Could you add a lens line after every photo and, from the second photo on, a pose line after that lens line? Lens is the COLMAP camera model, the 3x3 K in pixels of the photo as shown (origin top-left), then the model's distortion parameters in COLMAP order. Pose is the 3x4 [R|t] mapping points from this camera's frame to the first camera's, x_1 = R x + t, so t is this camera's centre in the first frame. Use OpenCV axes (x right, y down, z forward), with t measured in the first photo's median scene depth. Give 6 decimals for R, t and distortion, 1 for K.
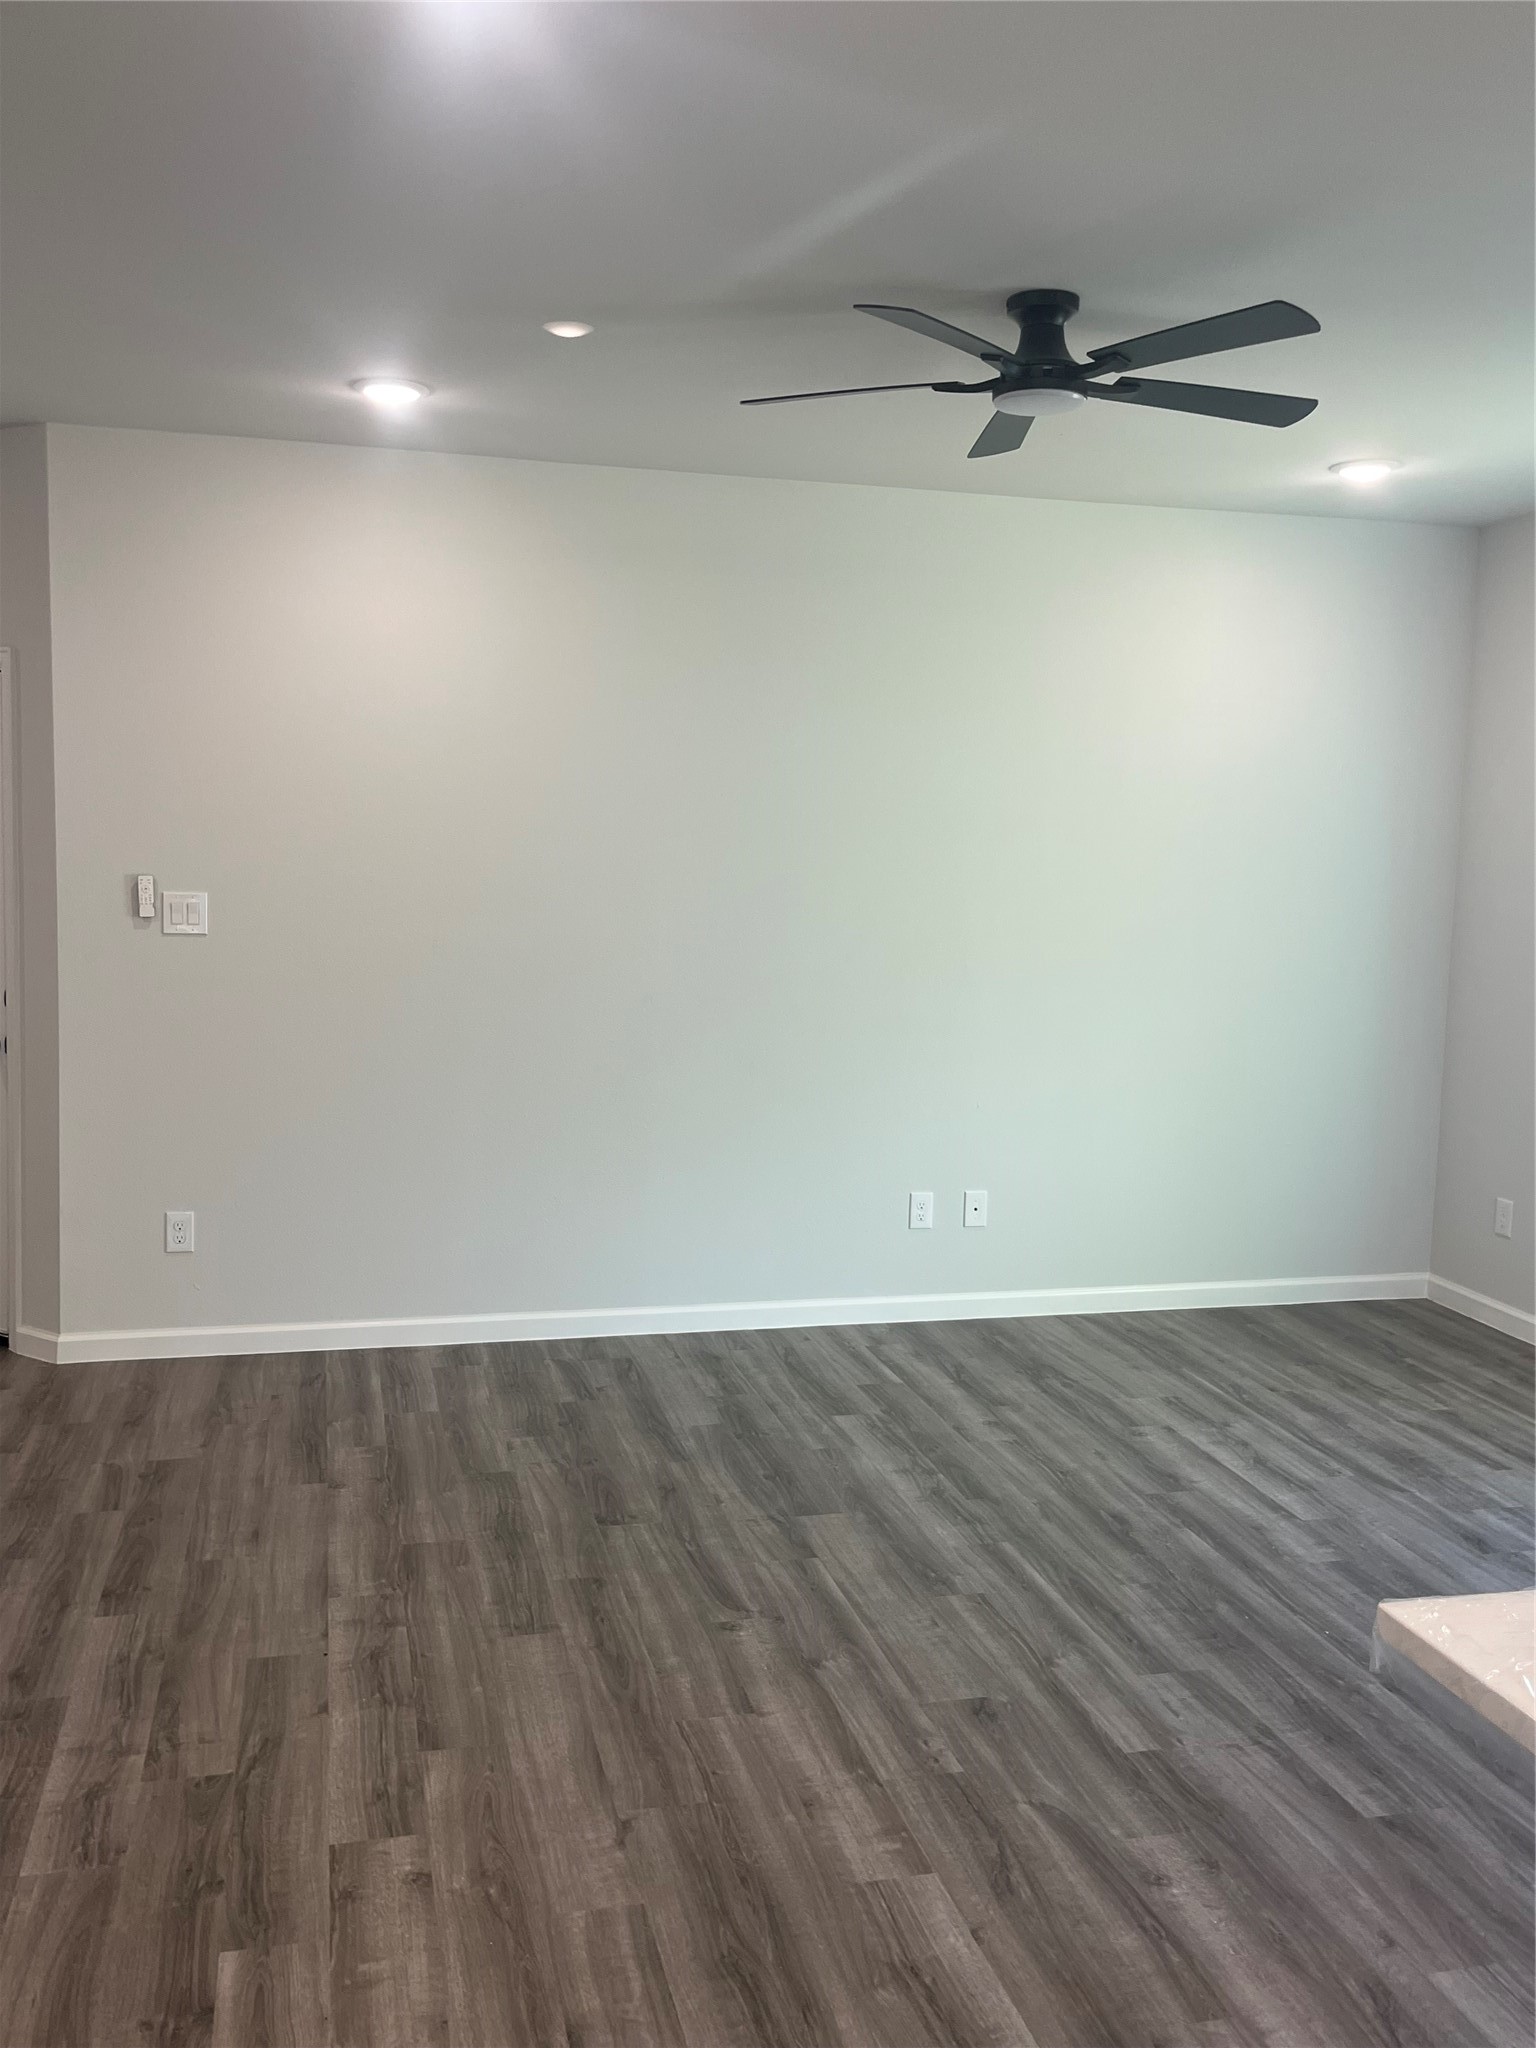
lens RADIAL K [[1688.8, 0, 766.7], [0, 1688.8, 1012.2], [0, 0, 1]] dist [0.050183, -0.060507]
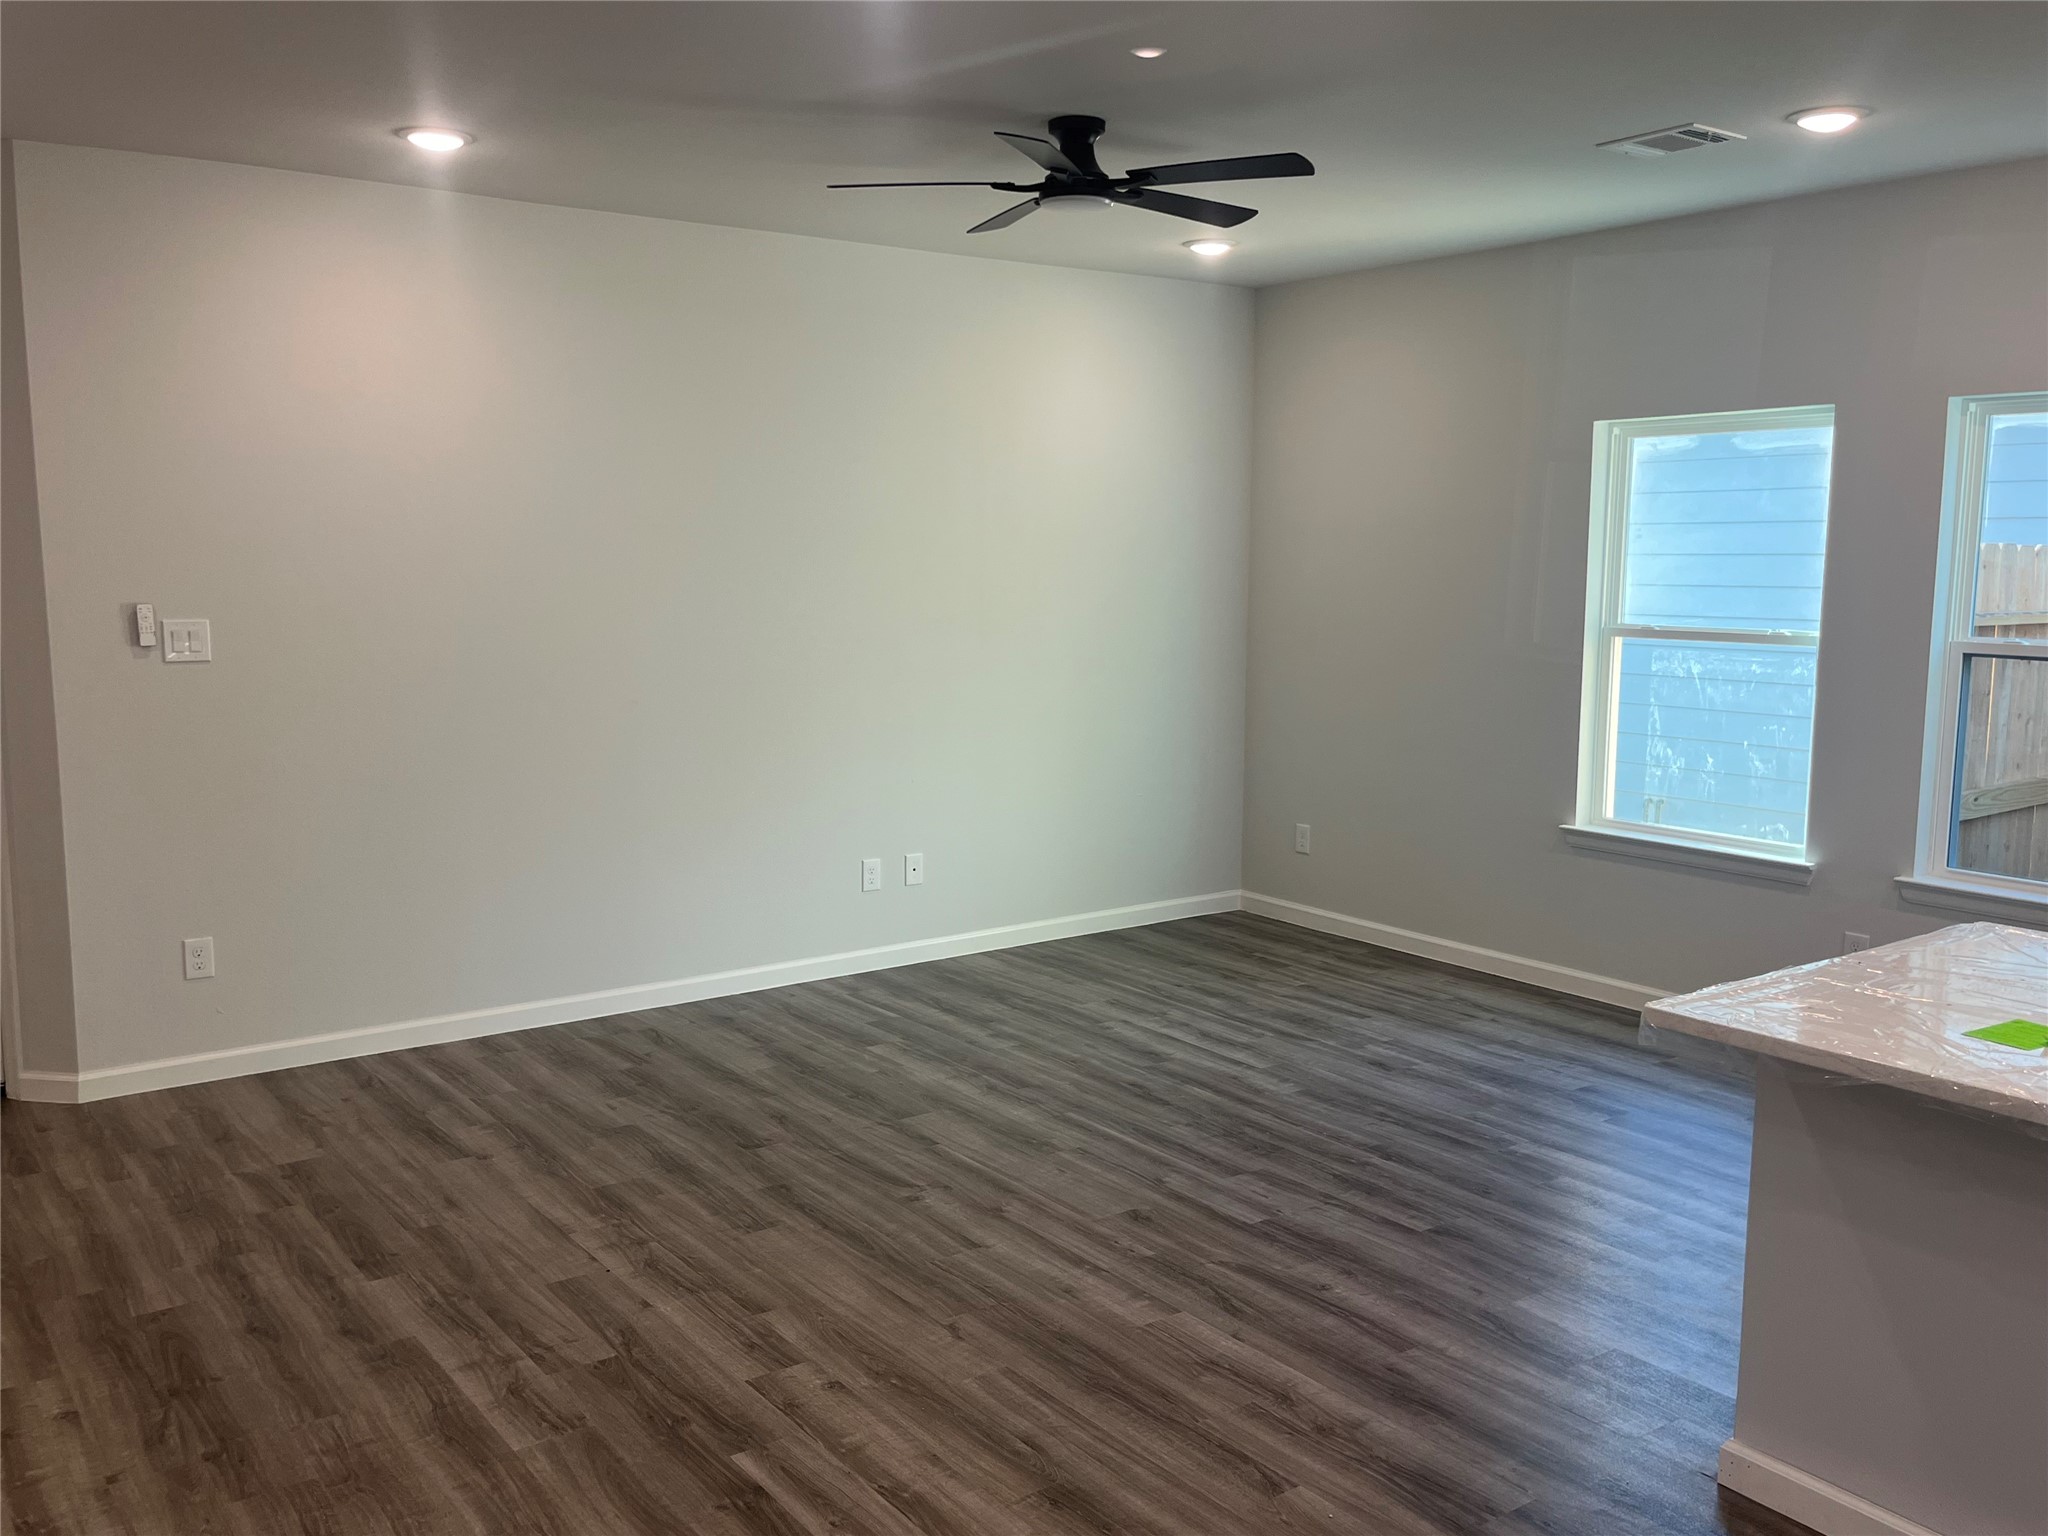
lens RADIAL K [[1688.8, 0, 1010.0], [0, 1688.8, 770.5], [0, 0, 1]] dist [0.050183, -0.060507]
pose [[0.930656, -0.069903, 0.359156, -0.314198], [0.056331, 0.997251, 0.048131, -0.003751], [-0.361533, -0.024562, 0.932036, -0.139355]]
